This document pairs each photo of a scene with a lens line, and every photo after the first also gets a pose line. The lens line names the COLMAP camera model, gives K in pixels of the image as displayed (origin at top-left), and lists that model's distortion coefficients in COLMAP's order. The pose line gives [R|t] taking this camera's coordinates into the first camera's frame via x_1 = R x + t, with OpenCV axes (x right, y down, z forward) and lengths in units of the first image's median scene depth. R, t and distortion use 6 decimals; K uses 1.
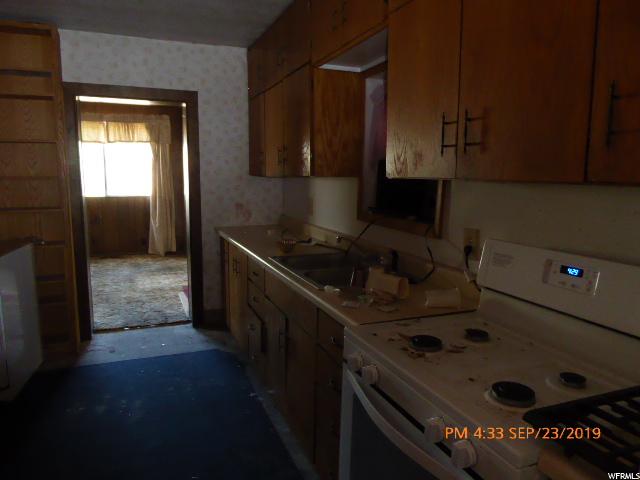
lens RADIAL K [[473.3, 0, 320.0], [0, 473.3, 240.0], [0, 0, 1]] dist [-0.007308, -0.004053]
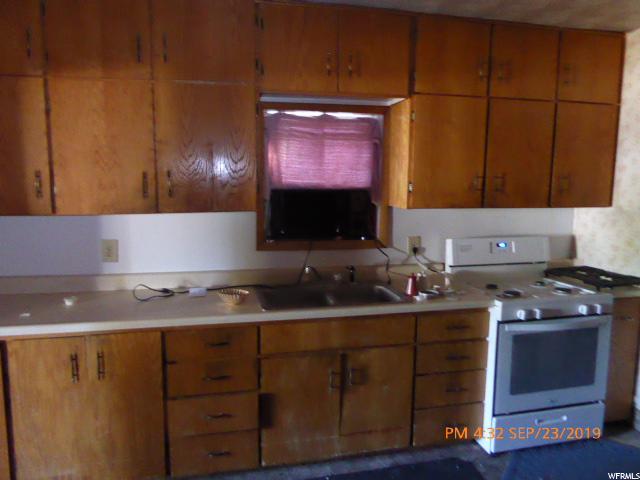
lens RADIAL K [[473.3, 0, 320.0], [0, 473.3, 240.0], [0, 0, 1]] dist [-0.007308, -0.004053]
pose [[0.126569, -0.139466, 0.982105, -1.314006], [0.133171, 0.983493, 0.122501, -0.255996], [-0.982978, 0.115283, 0.143053, 1.115339]]
